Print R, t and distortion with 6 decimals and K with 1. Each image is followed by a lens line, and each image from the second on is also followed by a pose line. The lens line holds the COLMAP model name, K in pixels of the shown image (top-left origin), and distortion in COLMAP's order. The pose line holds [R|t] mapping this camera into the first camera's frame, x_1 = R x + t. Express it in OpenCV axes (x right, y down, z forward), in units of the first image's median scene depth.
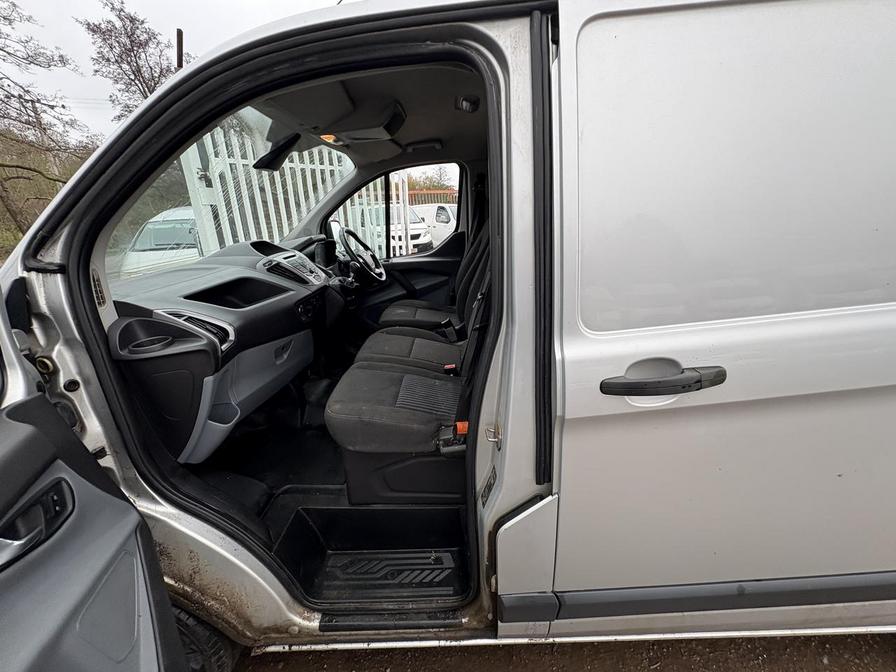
lens RADIAL K [[358.2, 0, 447.1], [0, 358.2, 336.2], [0, 0, 1]] dist [0.003249, -0.000260]
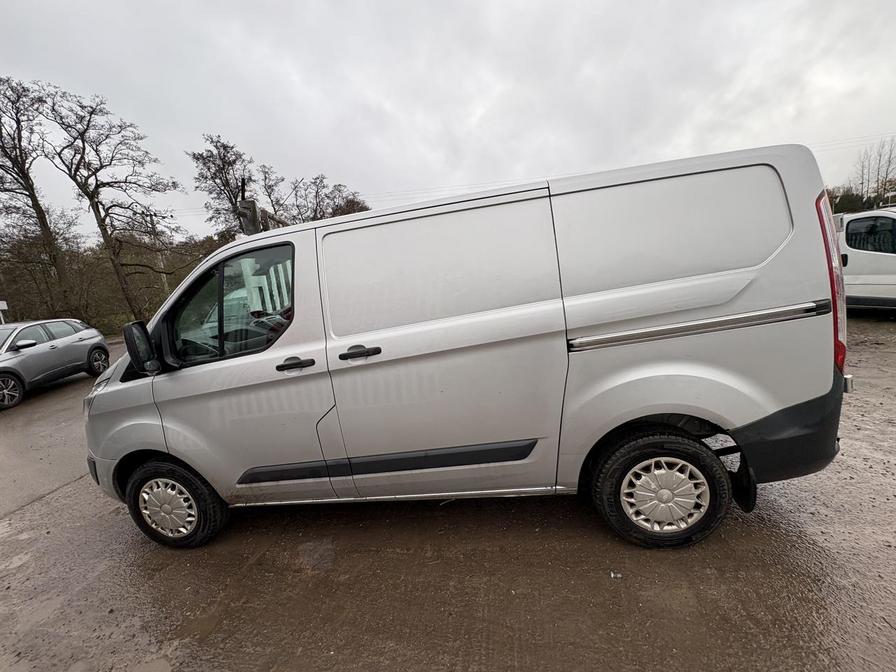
lens RADIAL K [[362.0, 0, 447.7], [0, 362.0, 338.1], [0, 0, 1]] dist [0.002840, -0.000065]
pose [[0.989093, -0.052104, -0.137771, 0.549155], [0.030700, 0.987726, -0.153147, 0.149639], [0.144060, 0.147247, 0.978553, -0.528638]]
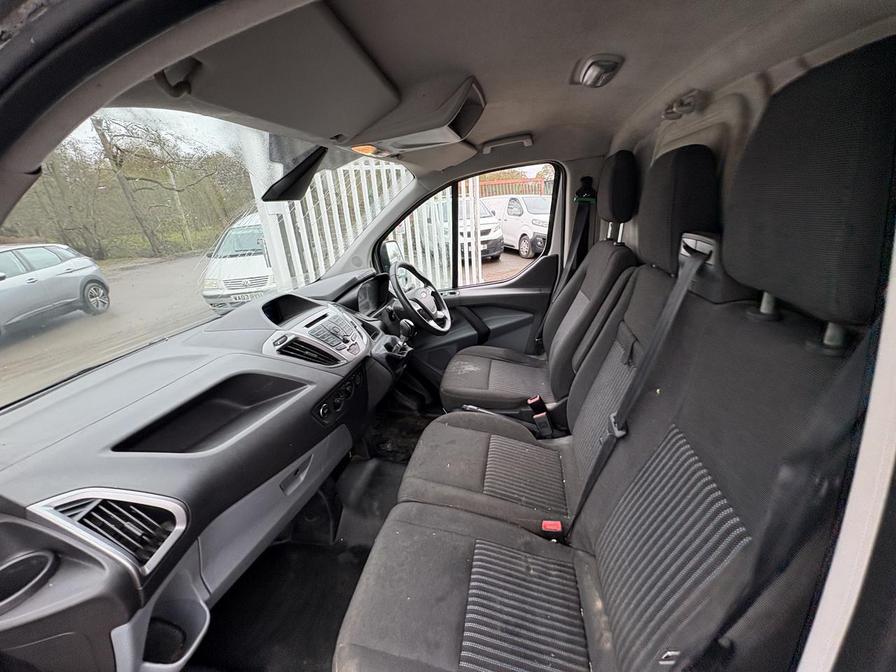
lens RADIAL K [[357.4, 0, 448.0], [0, 357.4, 336.0], [0, 0, 1]] dist [-0.001000, 0.000354]
pose [[0.983267, 0.024340, -0.180539, -0.040751], [-0.018842, 0.999307, 0.032106, -0.164316], [0.181195, -0.028167, 0.983044, 0.262682]]
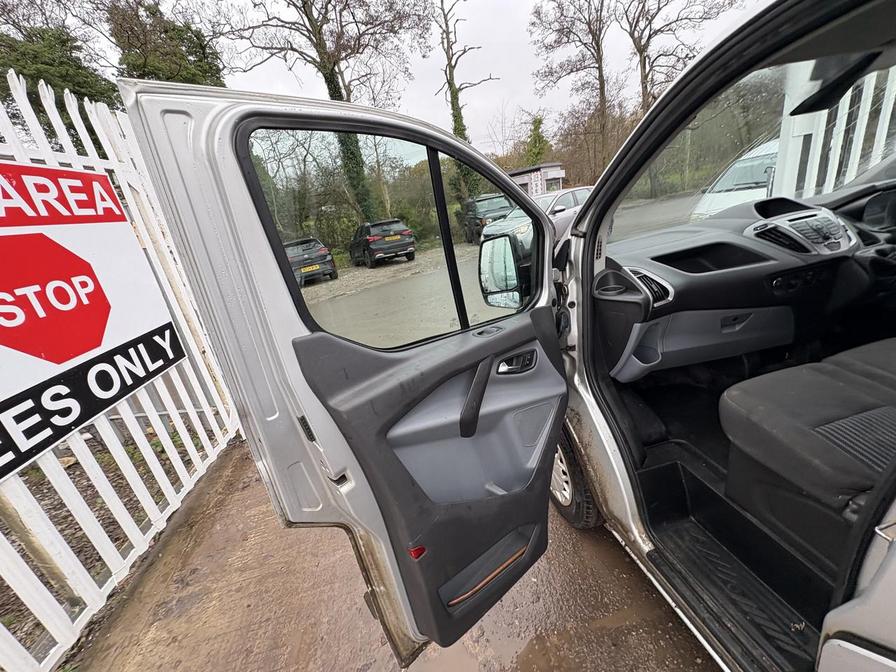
lens RADIAL K [[355.7, 0, 447.4], [0, 355.7, 336.8], [0, 0, 1]] dist [-0.001883, 0.000109]
pose [[0.227648, 0.328259, -0.916746, 0.173309], [-0.166437, 0.940728, 0.295516, -0.049799], [0.959414, 0.085307, 0.268789, -0.002589]]
